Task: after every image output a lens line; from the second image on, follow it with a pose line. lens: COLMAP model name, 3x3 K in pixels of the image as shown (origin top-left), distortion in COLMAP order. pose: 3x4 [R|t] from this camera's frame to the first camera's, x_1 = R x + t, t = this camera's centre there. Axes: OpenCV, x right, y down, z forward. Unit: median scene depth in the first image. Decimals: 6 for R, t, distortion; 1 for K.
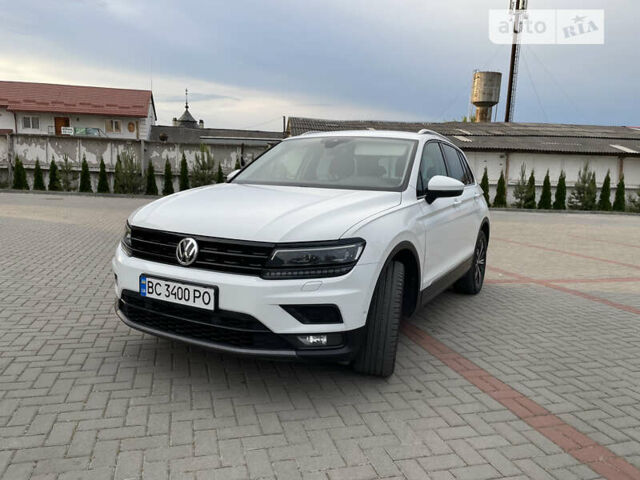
lens RADIAL K [[487.0, 0, 322.3], [0, 487.0, 240.7], [0, 0, 1]] dist [0.090468, -0.115833]
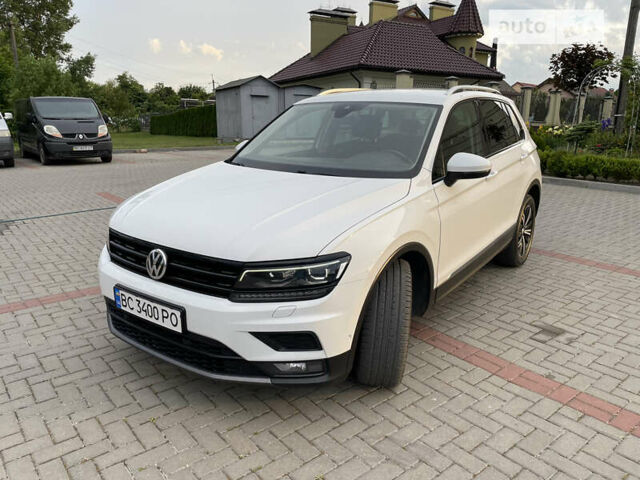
lens RADIAL K [[487.0, 0, 322.3], [0, 487.0, 240.7], [0, 0, 1]] dist [0.090468, -0.115833]
pose [[0.991343, -0.000036, -0.131294, 0.150898], [0.018906, 0.989617, 0.142480, -0.147021], [0.129926, -0.143729, 0.981051, 0.151589]]
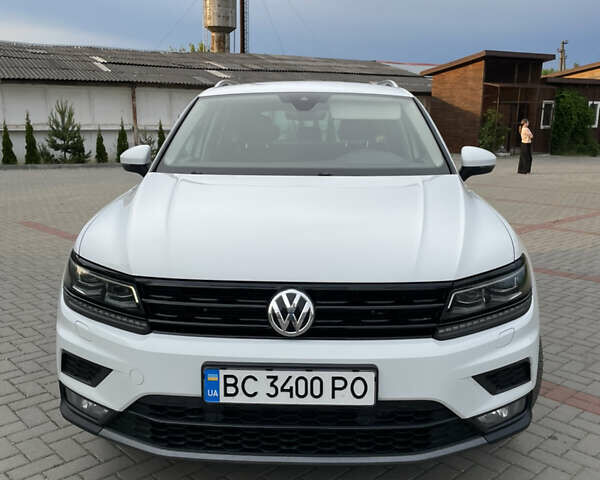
lens RADIAL K [[609.4, 0, 298.2], [0, 609.4, 228.4], [0, 0, 1]] dist [0.134035, -0.327904]
pose [[0.894211, -0.109316, 0.434093, -0.582743], [0.088646, 0.993763, 0.067651, -0.128788], [-0.438781, -0.022014, 0.898324, 0.344556]]
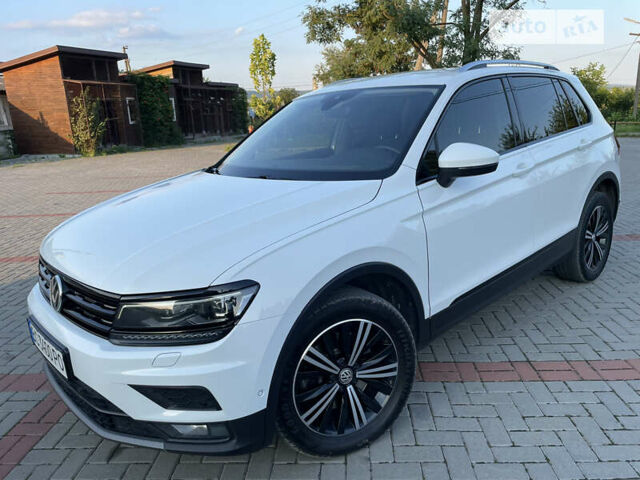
lens RADIAL K [[485.1, 0, 323.0], [0, 485.1, 236.8], [0, 0, 1]] dist [0.095742, -0.124134]
pose [[0.942330, -0.023053, -0.333889, 0.385105], [0.065499, 0.991037, 0.116430, -0.131249], [0.328212, -0.131585, 0.935394, 0.425452]]
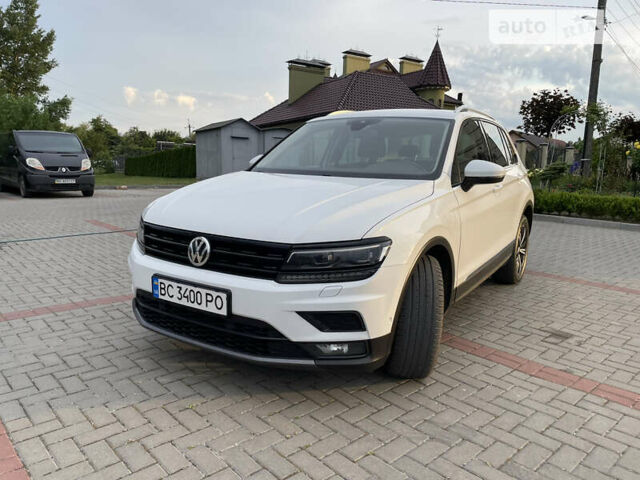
lens RADIAL K [[487.0, 0, 320.0], [0, 487.0, 240.0], [0, 0, 1]] dist [0.088486, -0.117361]
pose [[0.997007, -0.003130, -0.077252, 0.026373], [0.007069, 0.998685, 0.050773, -0.045846], [0.076992, -0.051167, 0.995718, 0.089201]]
